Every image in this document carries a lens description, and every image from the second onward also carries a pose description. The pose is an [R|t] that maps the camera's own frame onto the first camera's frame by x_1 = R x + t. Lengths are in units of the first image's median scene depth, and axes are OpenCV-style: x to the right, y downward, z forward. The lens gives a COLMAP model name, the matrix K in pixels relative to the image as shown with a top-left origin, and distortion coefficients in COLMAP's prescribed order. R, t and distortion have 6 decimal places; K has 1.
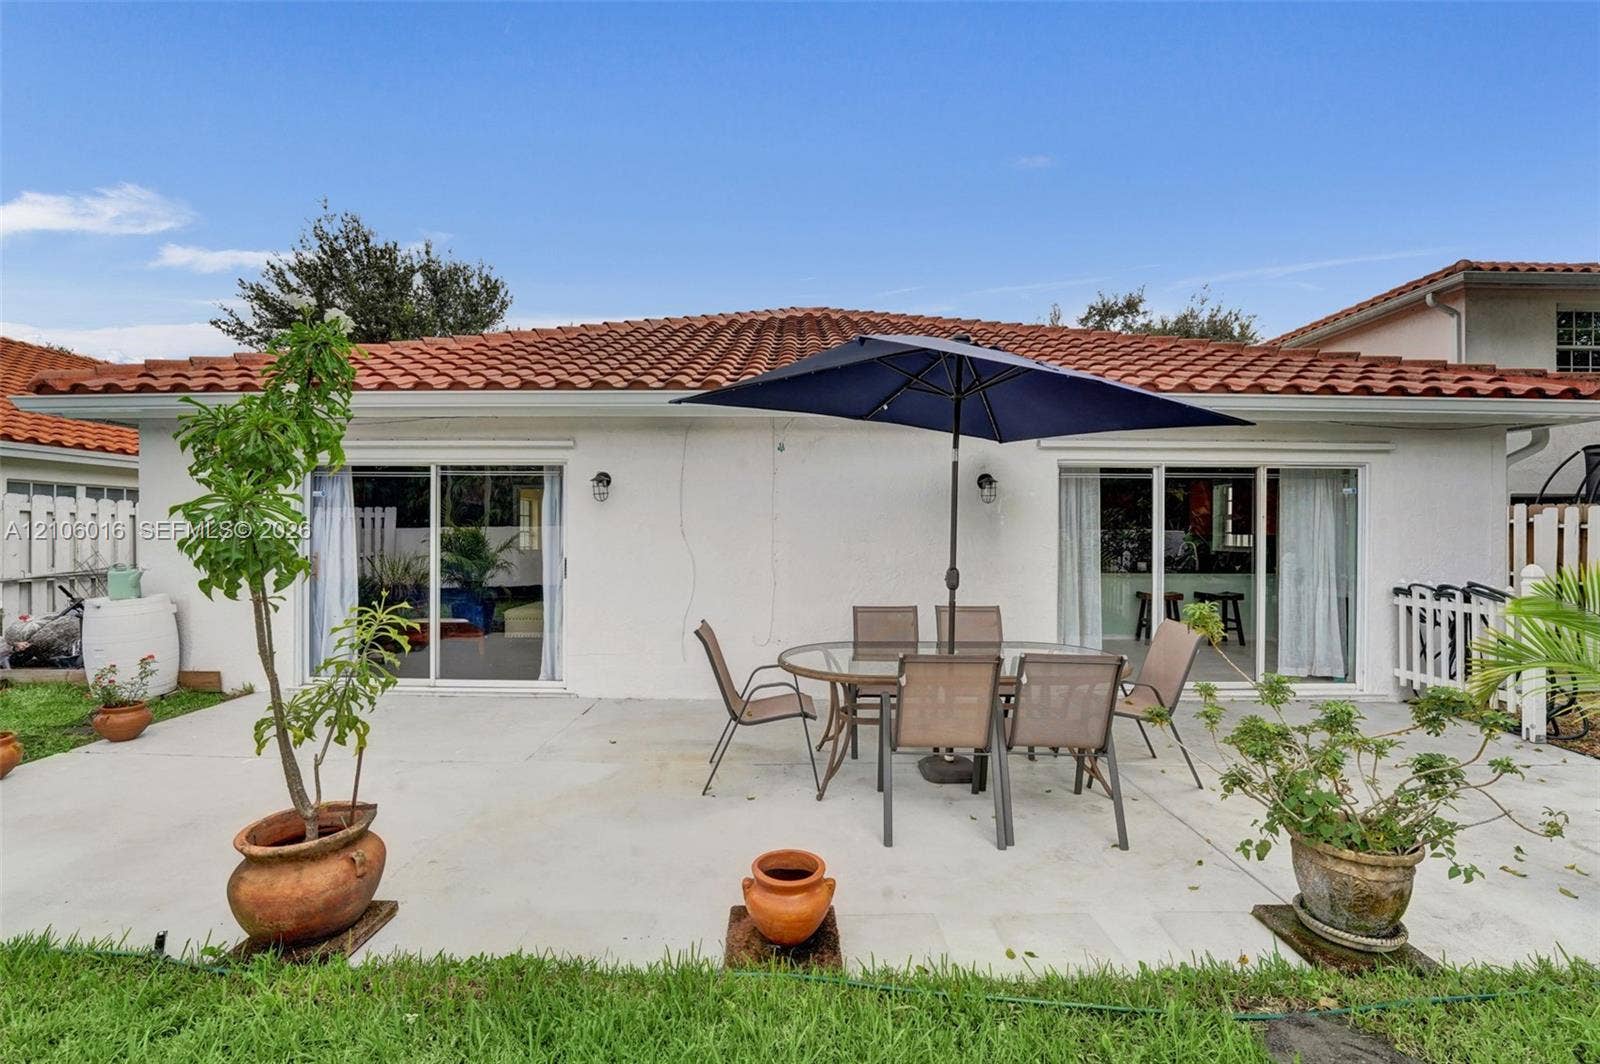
lens RADIAL K [[703.9, 0, 800.0], [0, 703.9, 532.0], [0, 0, 1]] dist [-0.040941, -0.000117]
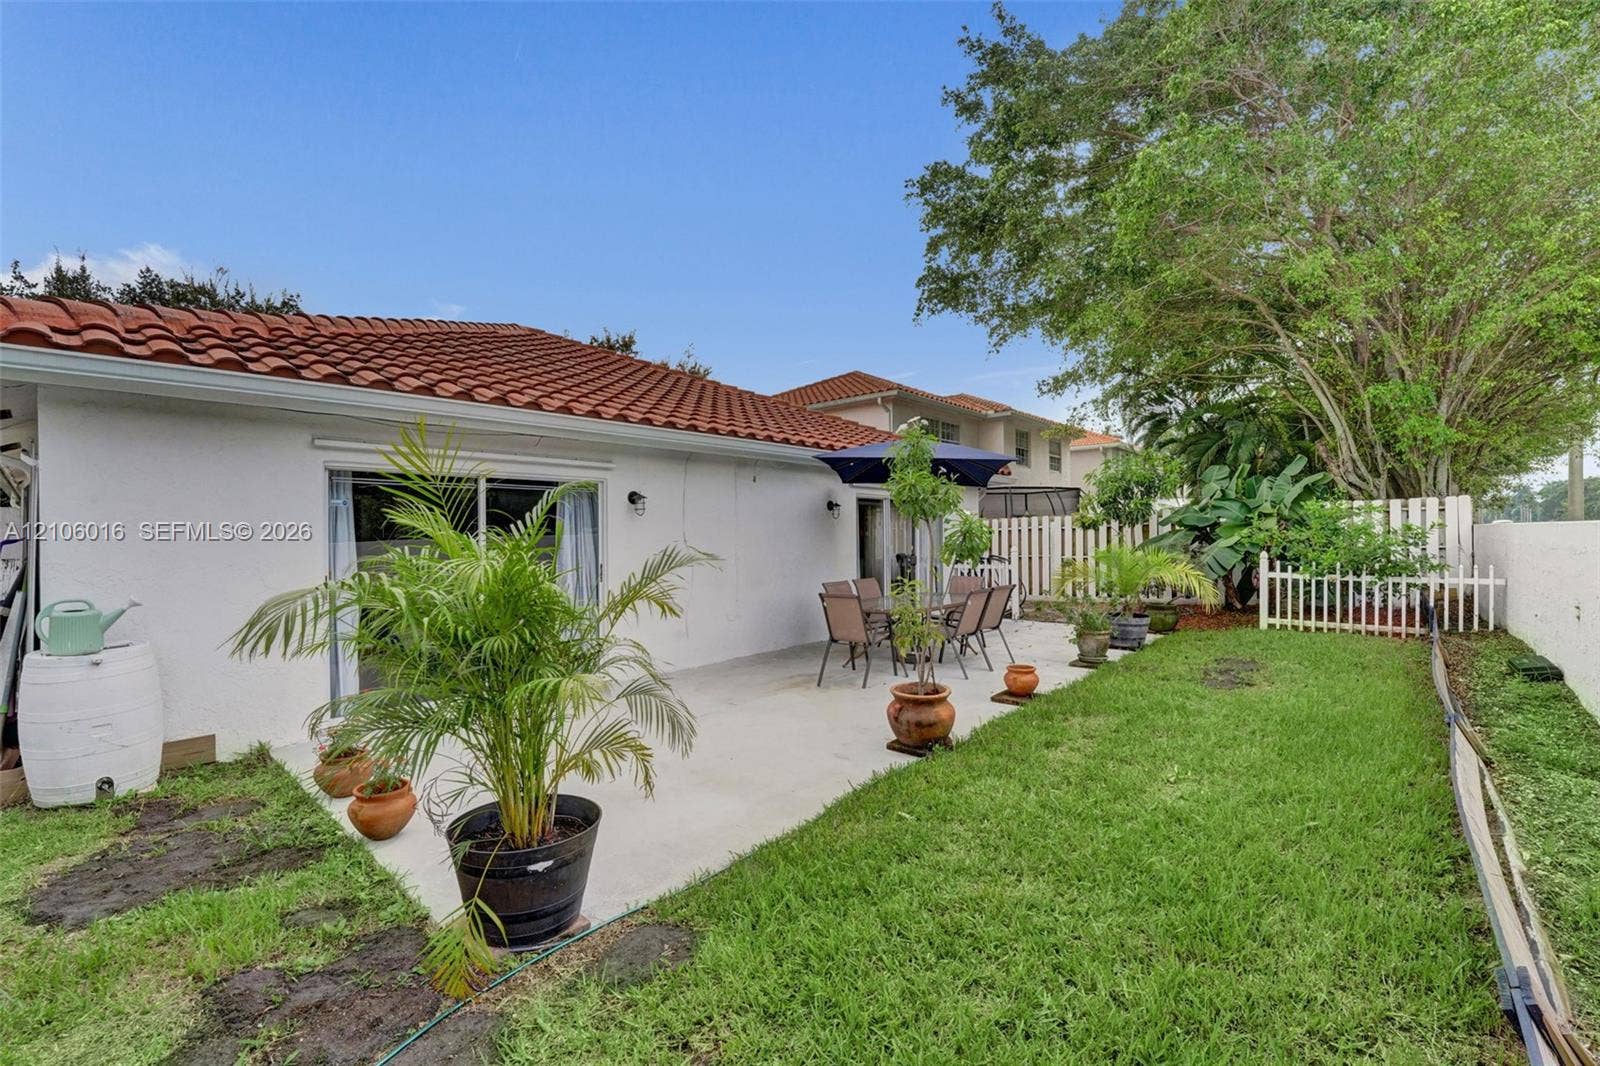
lens RADIAL K [[681.4, 0, 800.0], [0, 681.4, 533.0], [0, 0, 1]] dist [-0.000789, -0.000154]
pose [[0.650191, -0.011943, 0.759677, -0.947854], [0.019769, 0.999804, -0.001201, -0.005005], [-0.759513, 0.015799, 0.650300, 0.011500]]
